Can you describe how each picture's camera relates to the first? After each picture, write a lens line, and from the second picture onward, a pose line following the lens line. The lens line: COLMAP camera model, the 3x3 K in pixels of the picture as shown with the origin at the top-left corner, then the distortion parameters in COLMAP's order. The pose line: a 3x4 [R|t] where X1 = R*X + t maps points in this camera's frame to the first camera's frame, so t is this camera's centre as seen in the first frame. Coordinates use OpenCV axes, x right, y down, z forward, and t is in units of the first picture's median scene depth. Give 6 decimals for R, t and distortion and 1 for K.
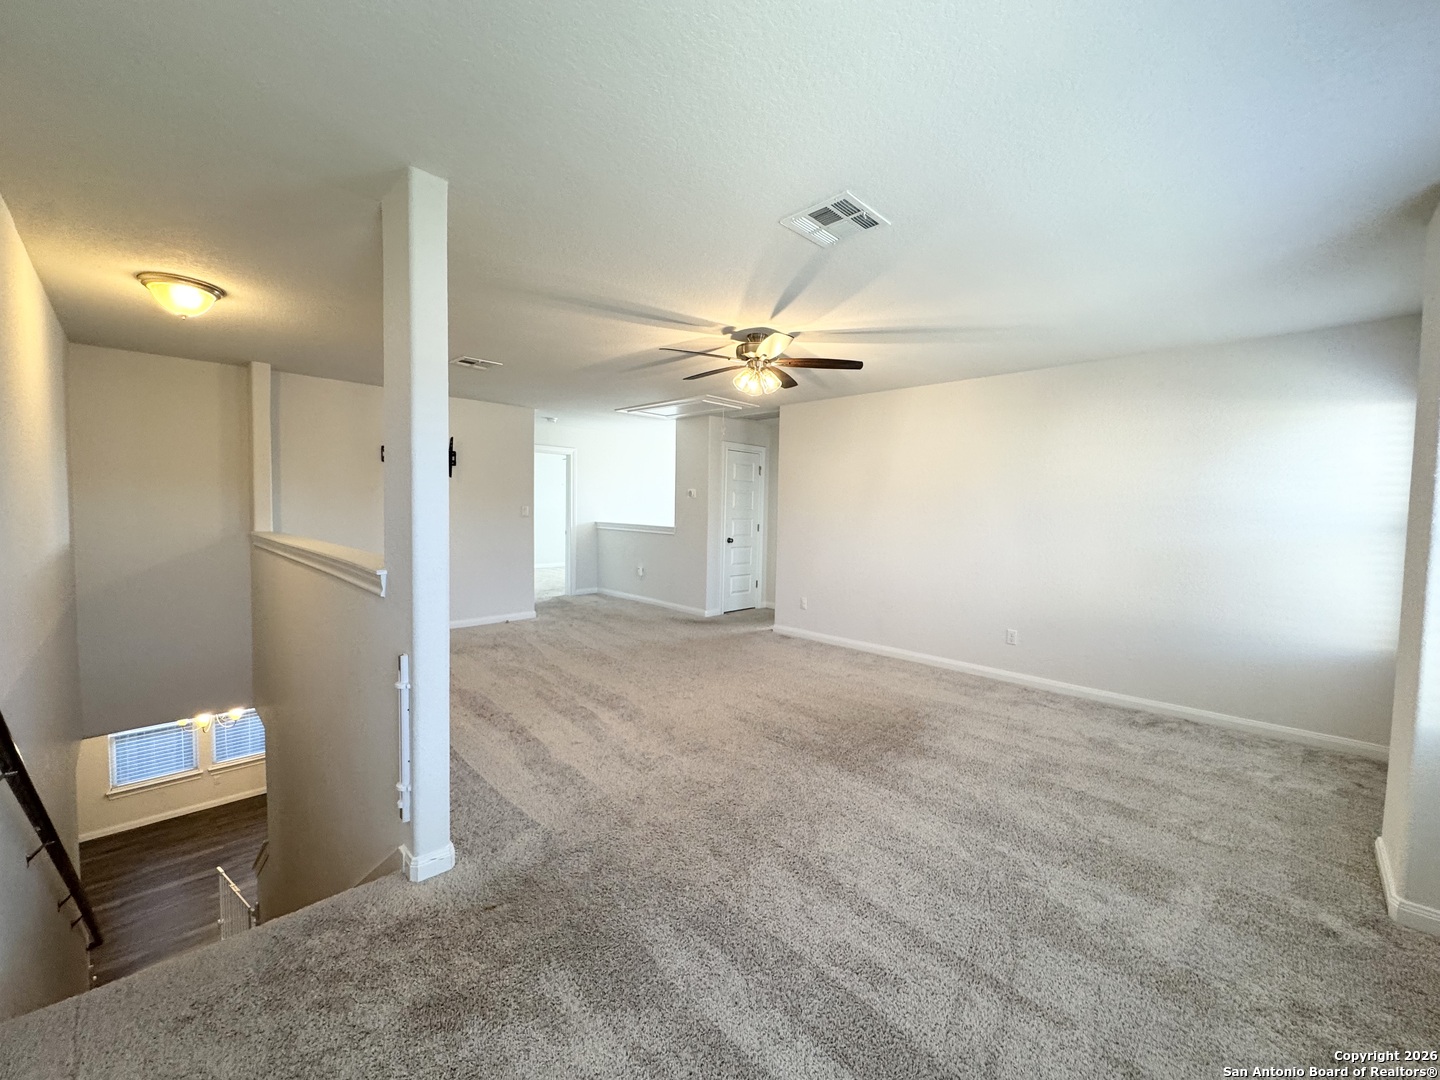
lens RADIAL K [[571.7, 0, 723.7], [0, 571.7, 538.0], [0, 0, 1]] dist [-0.002198, 0.000341]
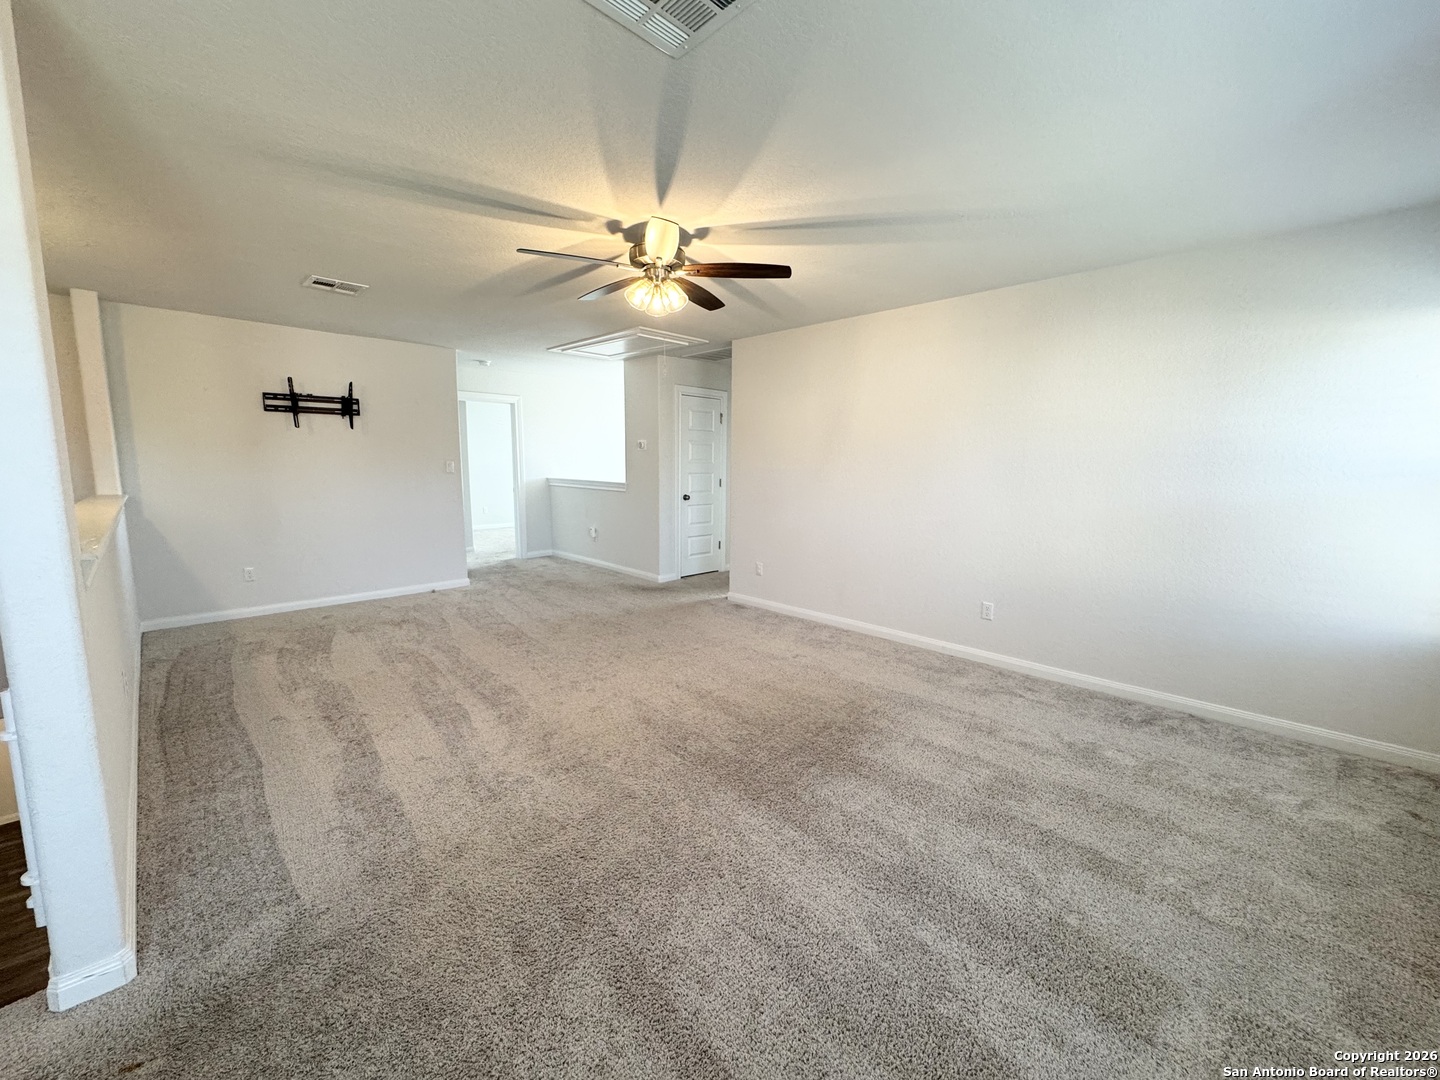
lens RADIAL K [[575.0, 0, 721.1], [0, 575.0, 537.3], [0, 0, 1]] dist [-0.002638, 0.000344]
pose [[0.999905, -0.009807, -0.009706, 0.146790], [0.010545, 0.996805, 0.079174, -0.008145], [0.008898, -0.079269, 0.996814, 0.193120]]
